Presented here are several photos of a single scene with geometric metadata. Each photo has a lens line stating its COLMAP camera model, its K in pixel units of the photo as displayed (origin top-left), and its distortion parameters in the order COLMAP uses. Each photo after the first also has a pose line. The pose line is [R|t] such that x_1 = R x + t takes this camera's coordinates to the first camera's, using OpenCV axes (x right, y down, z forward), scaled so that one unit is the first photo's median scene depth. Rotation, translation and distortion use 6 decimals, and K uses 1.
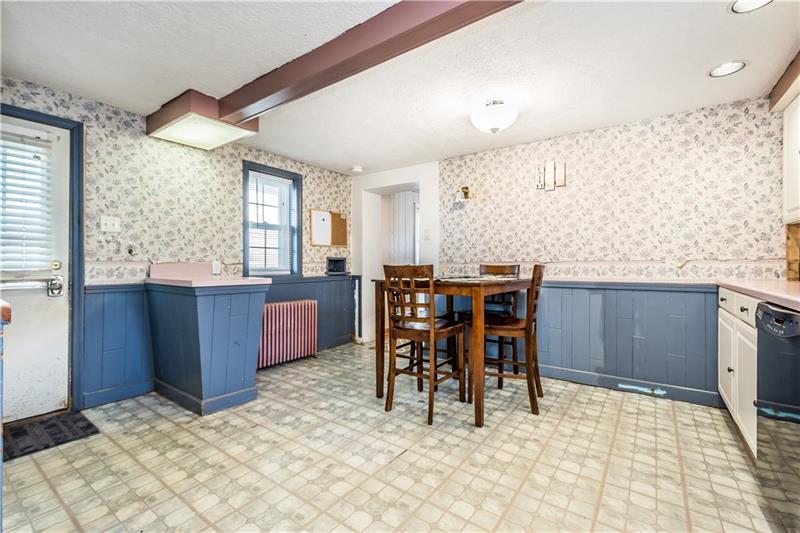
lens RADIAL K [[350.1, 0, 402.2], [0, 350.1, 265.2], [0, 0, 1]] dist [0.011992, -0.001823]
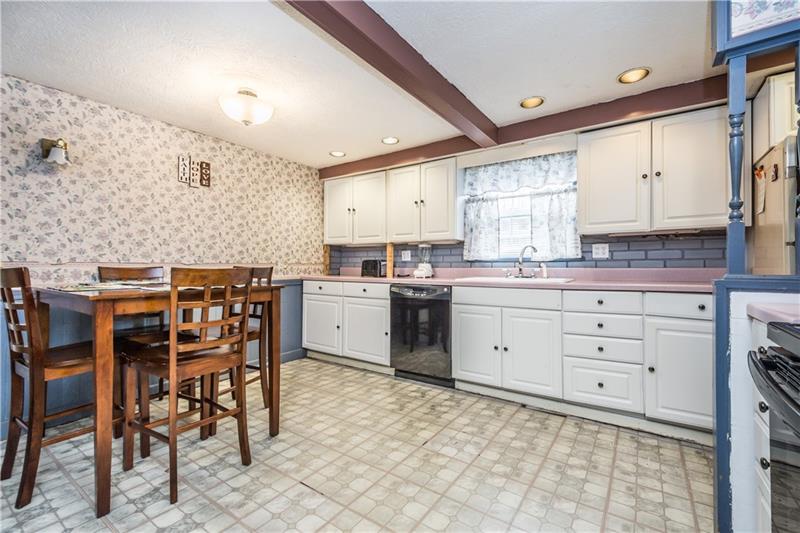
lens RADIAL K [[350.1, 0, 396.1], [0, 350.1, 265.9], [0, 0, 1]] dist [0.011992, -0.001823]
pose [[-0.011157, 0.000268, 0.999938, -0.661991], [-0.000580, 1.000000, -0.000275, -0.004453], [-0.999938, -0.000583, -0.011157, 0.599760]]
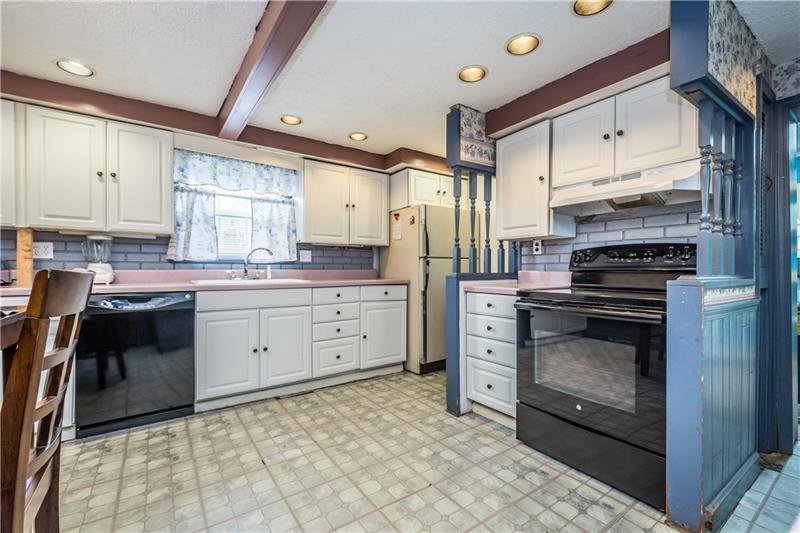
lens RADIAL K [[350.1, 0, 401.2], [0, 350.1, 270.9], [0, 0, 1]] dist [0.011992, -0.001823]
pose [[-0.945199, -0.005864, 0.326441, -0.360803], [-0.004294, 0.999975, 0.005529, -0.002681], [-0.326466, 0.003825, -0.945201, 1.132268]]
